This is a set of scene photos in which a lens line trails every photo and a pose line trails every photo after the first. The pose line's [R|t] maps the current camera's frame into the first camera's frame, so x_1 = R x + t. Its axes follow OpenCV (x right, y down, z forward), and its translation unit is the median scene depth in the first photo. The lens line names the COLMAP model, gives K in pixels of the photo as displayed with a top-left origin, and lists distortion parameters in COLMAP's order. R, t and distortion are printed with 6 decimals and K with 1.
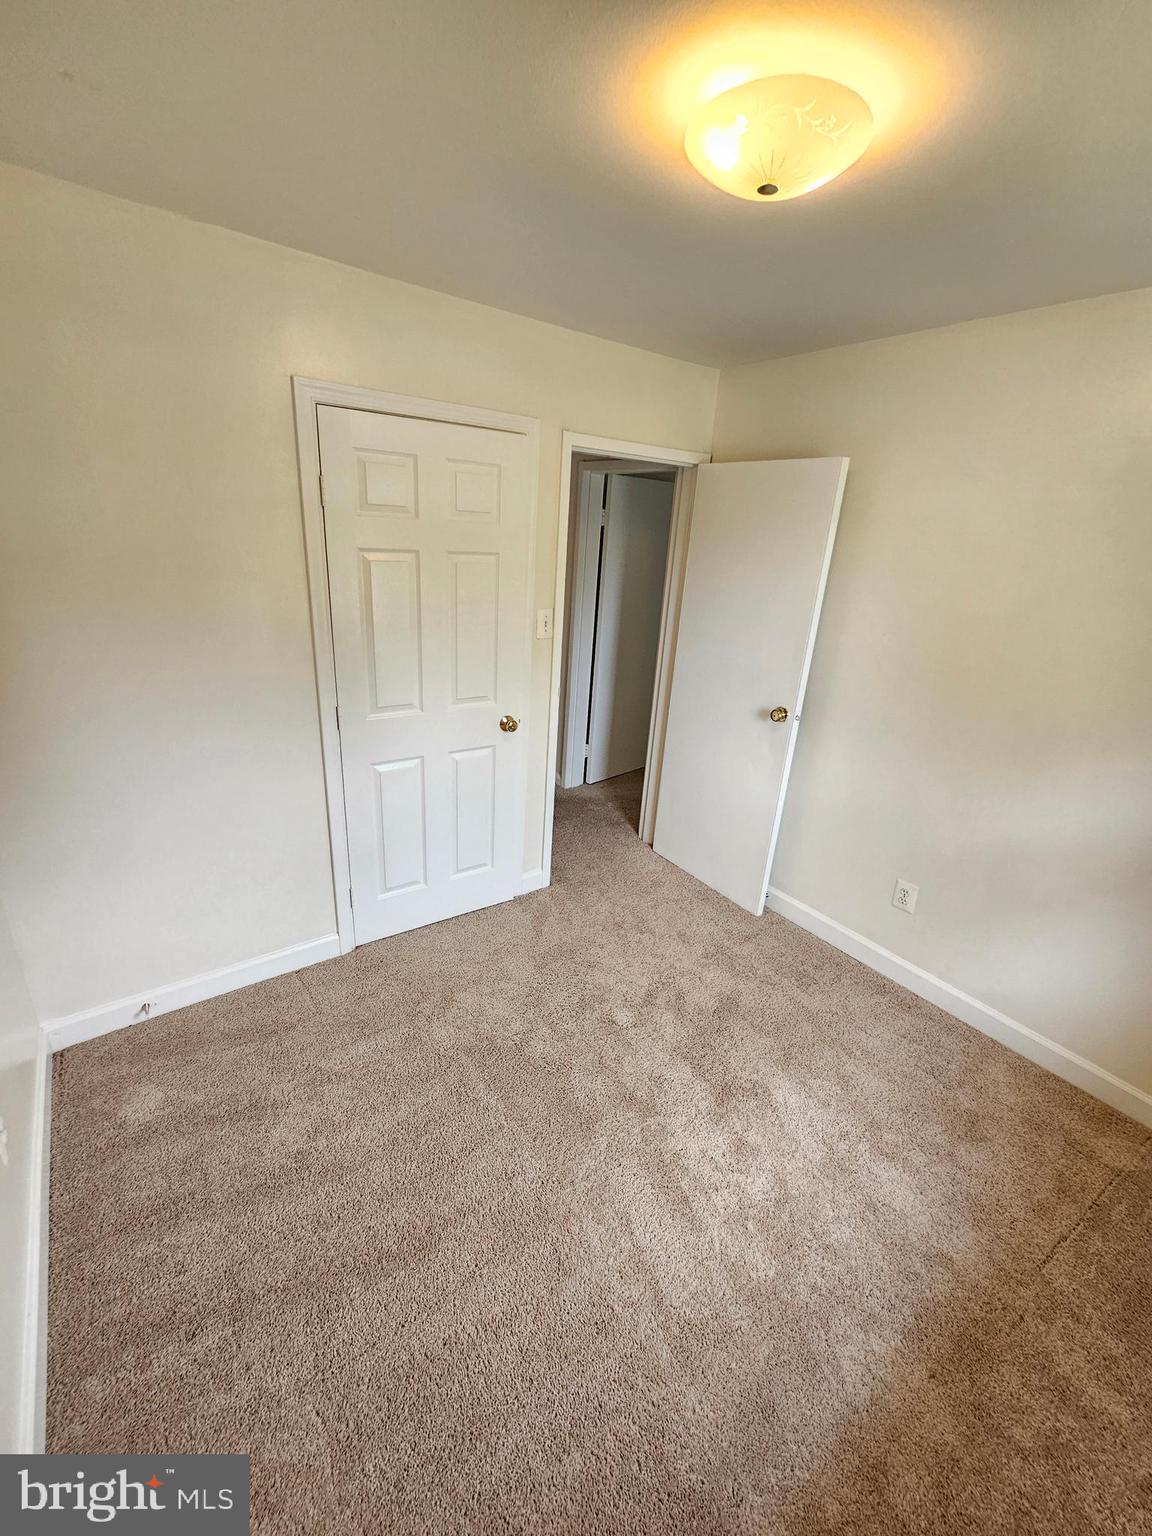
lens RADIAL K [[633.3, 0, 573.2], [0, 633.3, 767.6], [0, 0, 1]] dist [-0.000157, 0.000340]
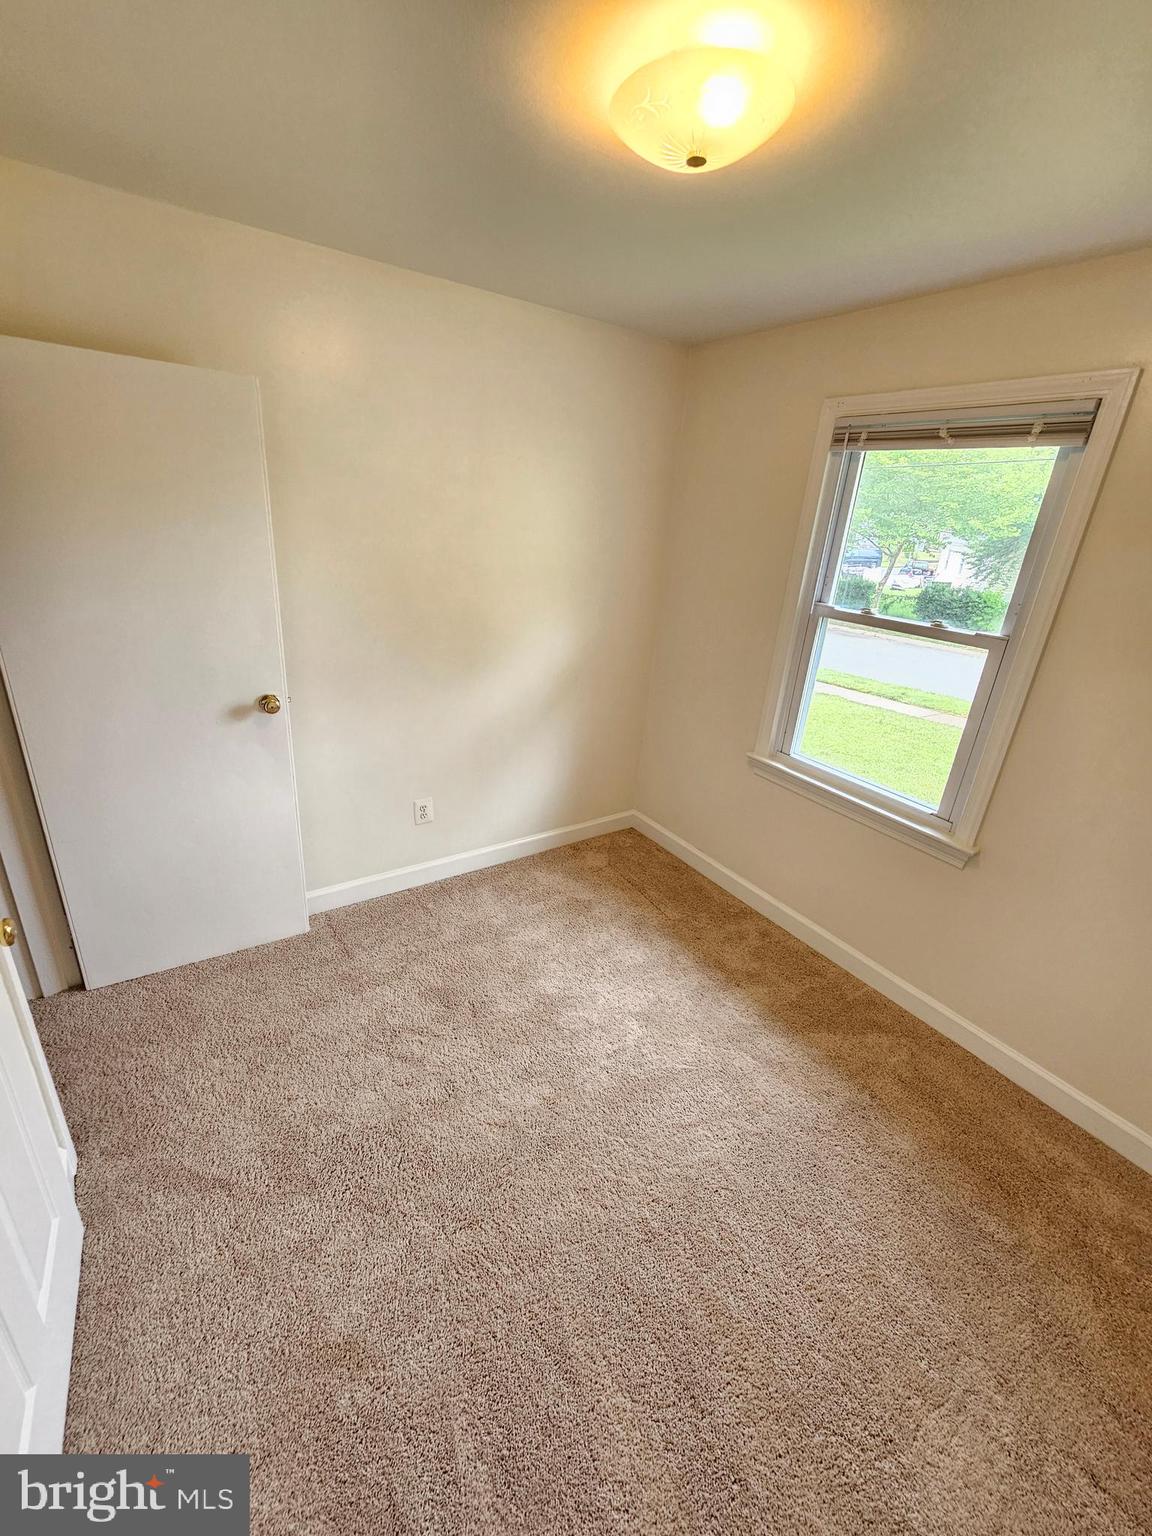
lens RADIAL K [[633.3, 0, 573.2], [0, 633.3, 767.6], [0, 0, 1]] dist [-0.000157, 0.000340]
pose [[0.041436, -0.428555, 0.902565, -0.447671], [0.286193, 0.870581, 0.400229, -0.238930], [-0.957276, 0.241723, 0.158723, 0.554635]]
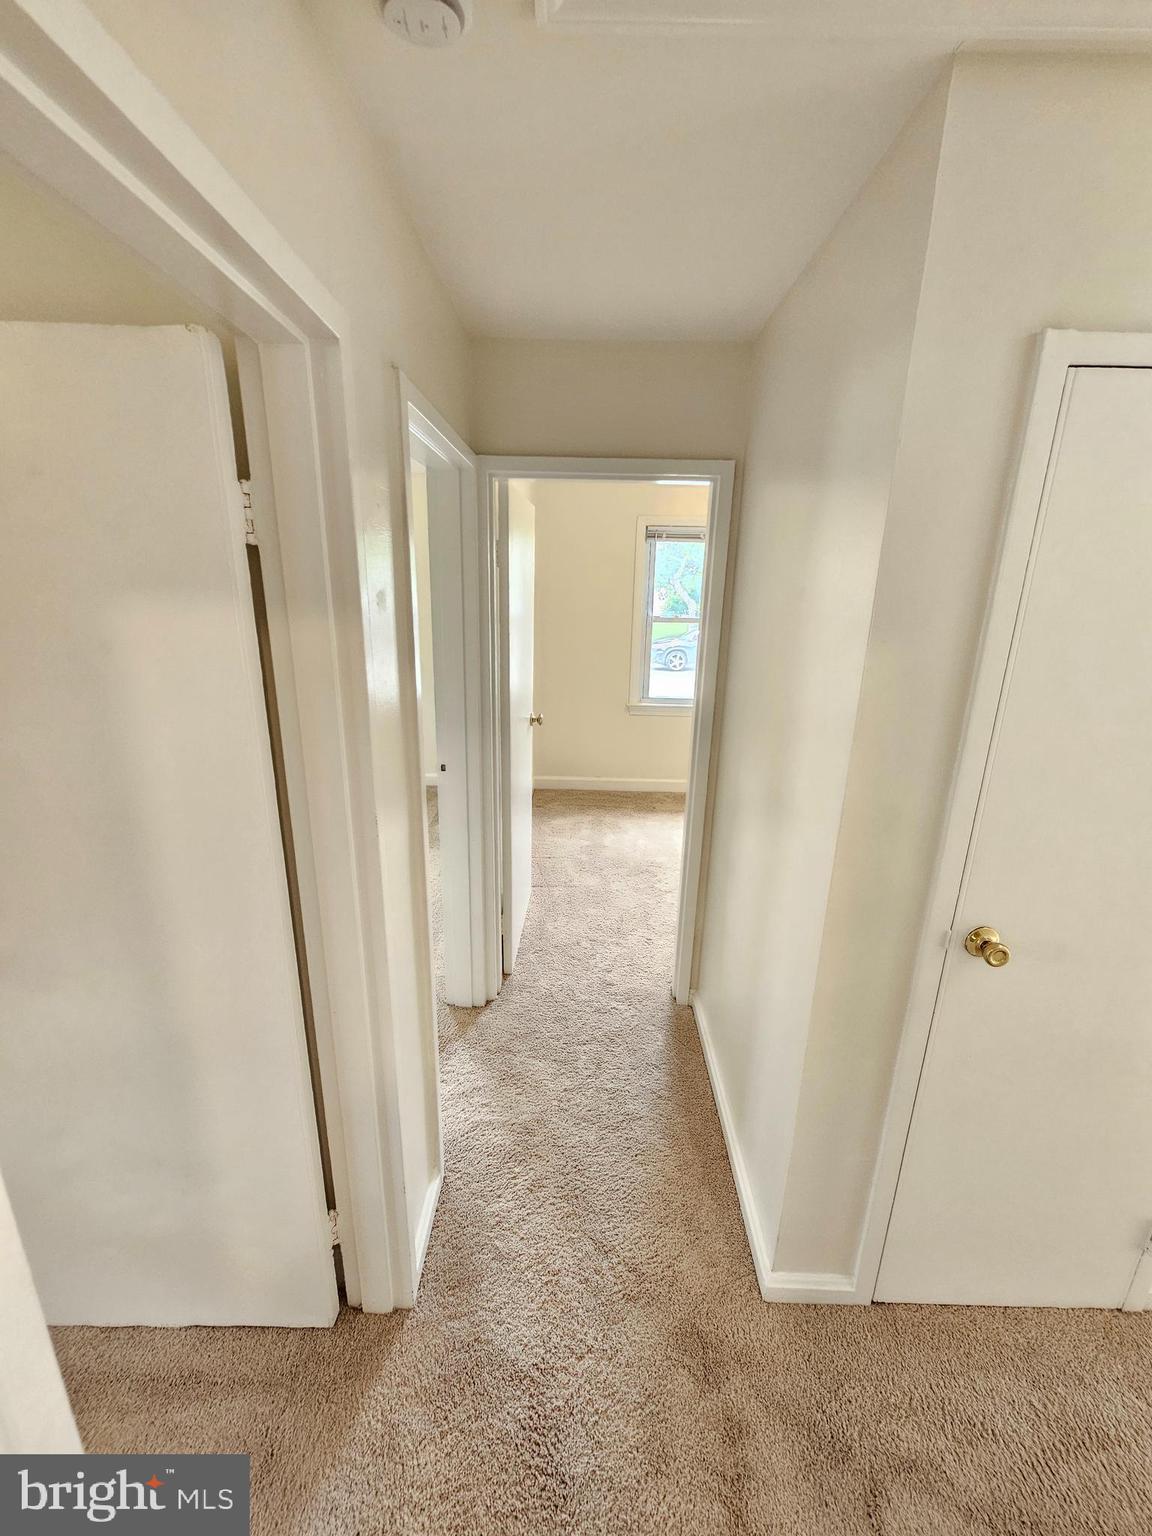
lens RADIAL K [[627.6, 0, 569.2], [0, 627.6, 761.7], [0, 0, 1]] dist [-0.003227, -0.000269]
pose [[-0.789524, -0.239420, 0.565093, -0.412533], [0.152151, 0.815663, 0.558161, -0.692368], [-0.594561, 0.526661, -0.607558, 1.813957]]
